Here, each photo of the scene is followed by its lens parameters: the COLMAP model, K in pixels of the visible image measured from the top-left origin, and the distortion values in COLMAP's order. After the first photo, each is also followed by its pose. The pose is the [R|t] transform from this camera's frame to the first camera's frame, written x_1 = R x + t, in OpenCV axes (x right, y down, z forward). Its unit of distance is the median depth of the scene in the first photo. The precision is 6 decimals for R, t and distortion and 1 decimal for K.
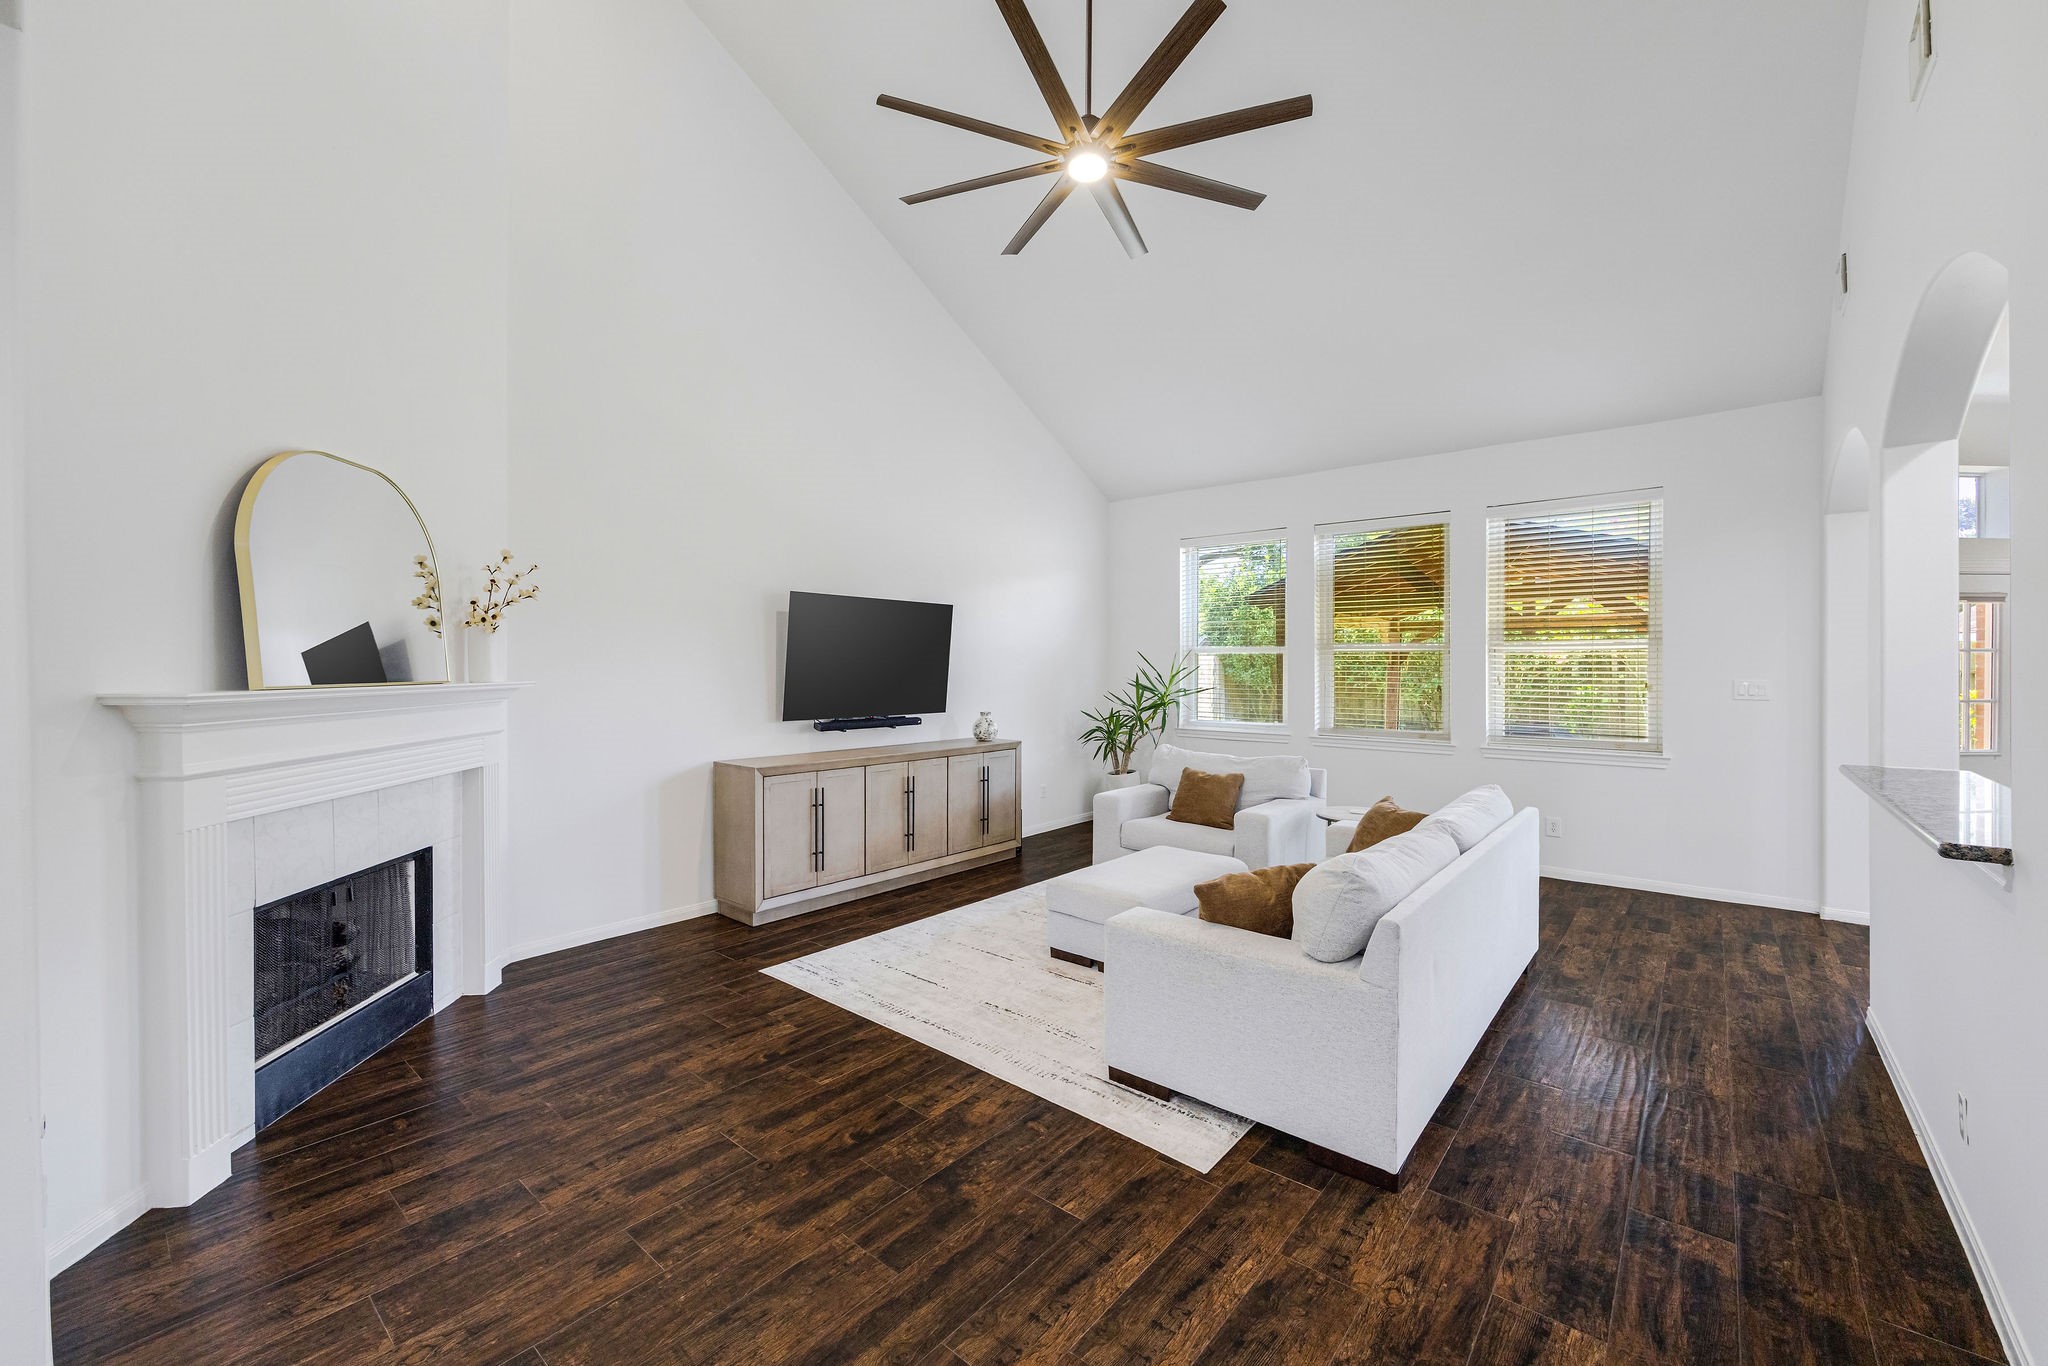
lens RADIAL K [[821.6, 0, 1037.0], [0, 821.6, 677.4], [0, 0, 1]] dist [-0.004359, 0.000797]
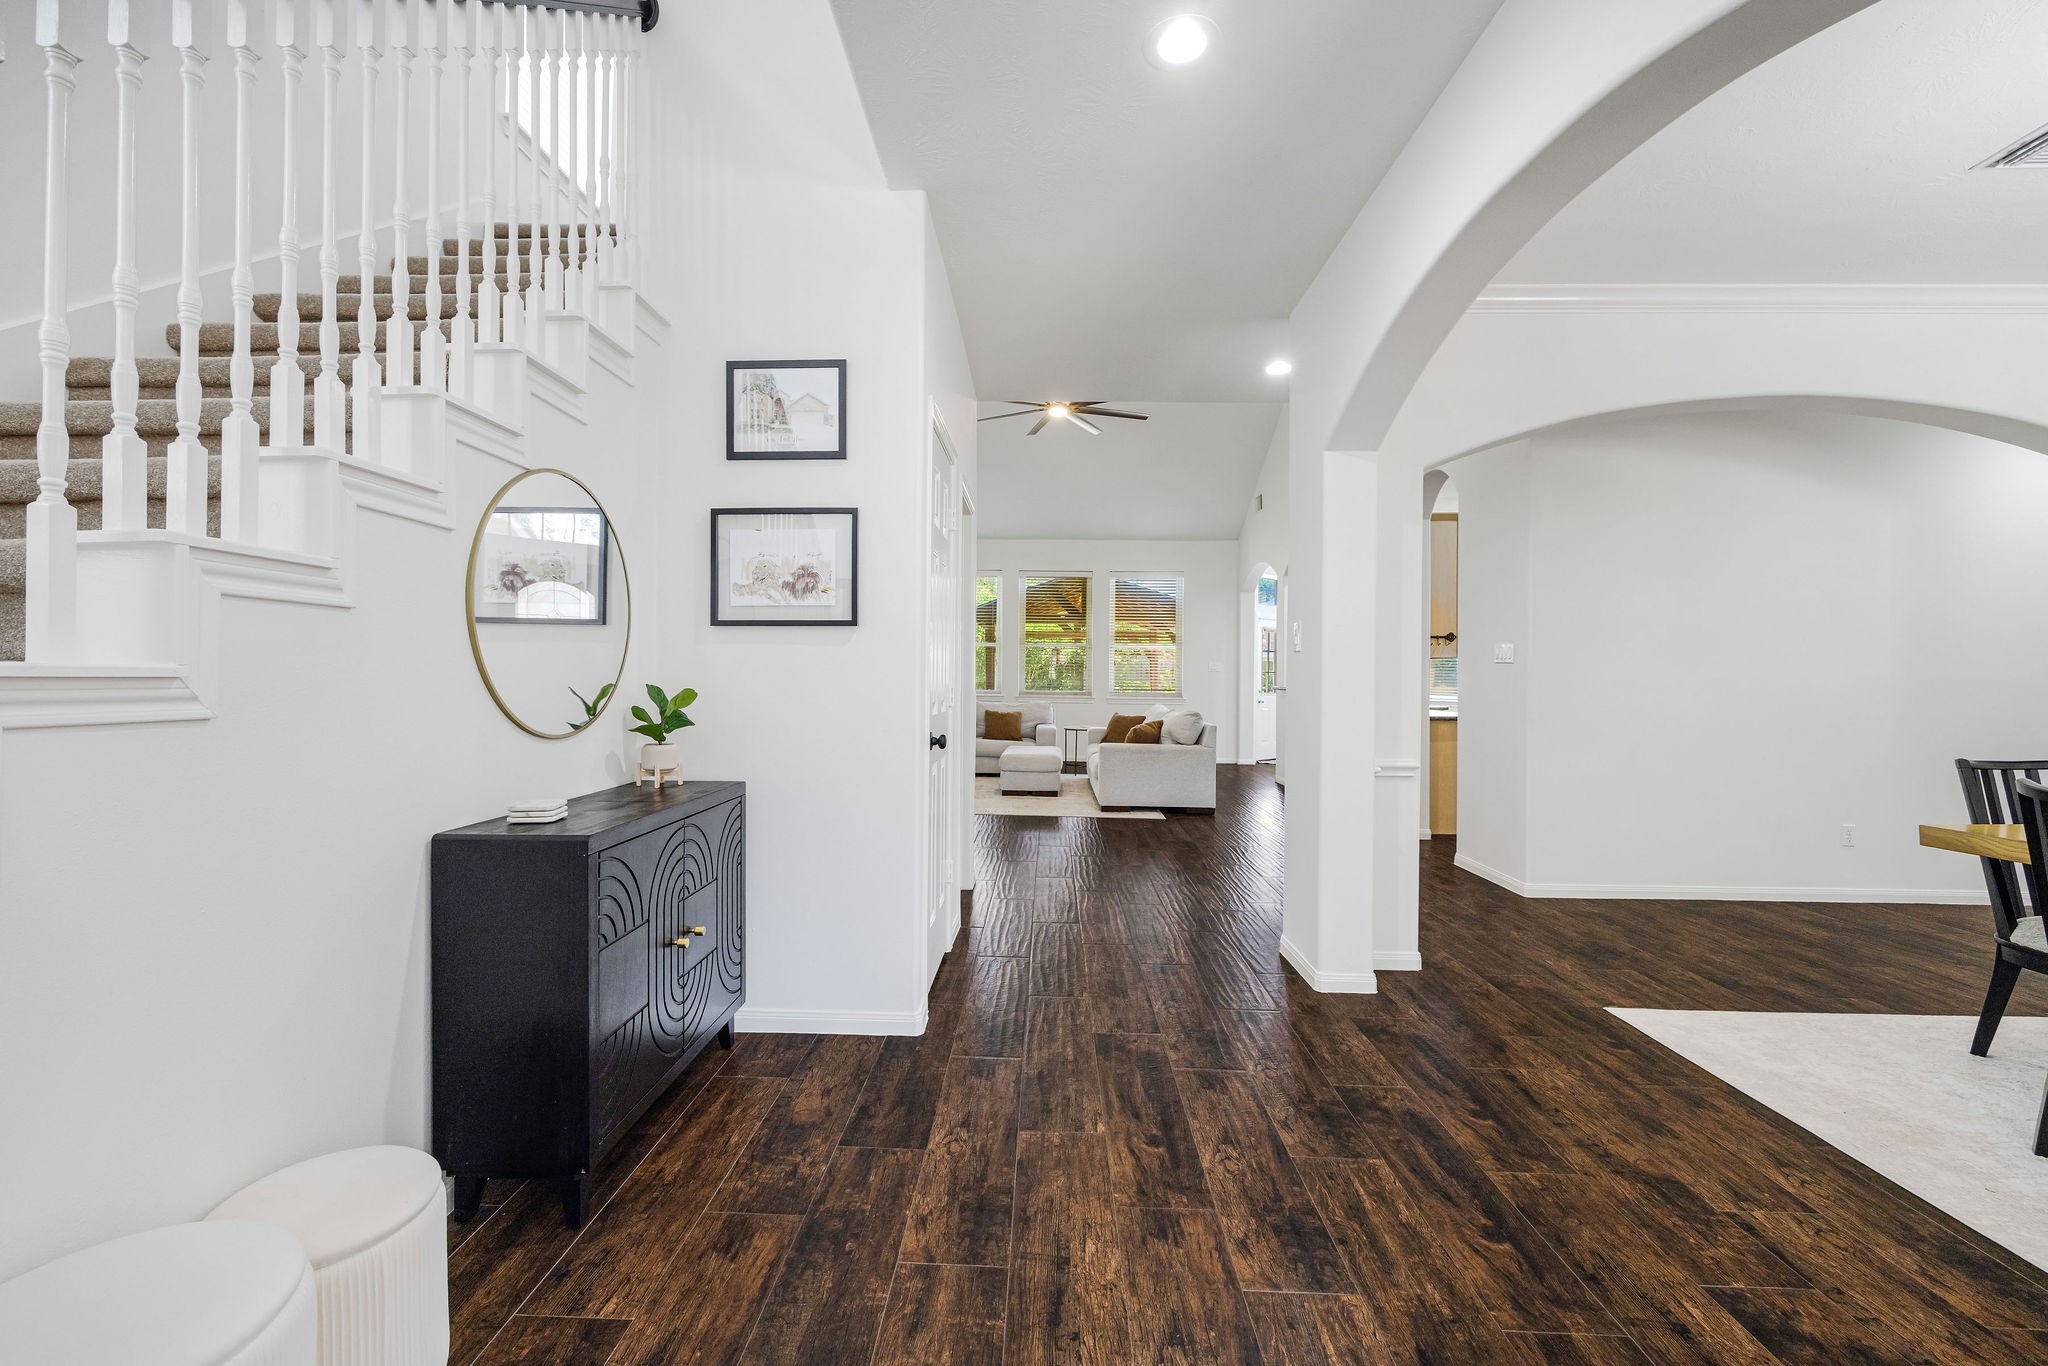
lens RADIAL K [[821.6, 0, 1011.6], [0, 821.6, 674.4], [0, 0, 1]] dist [-0.004359, 0.000797]
pose [[0.804319, 0.007363, 0.594153, -0.817339], [-0.000302, 0.999928, -0.011983, 0.057480], [-0.594198, 0.009459, 0.804263, -0.424135]]
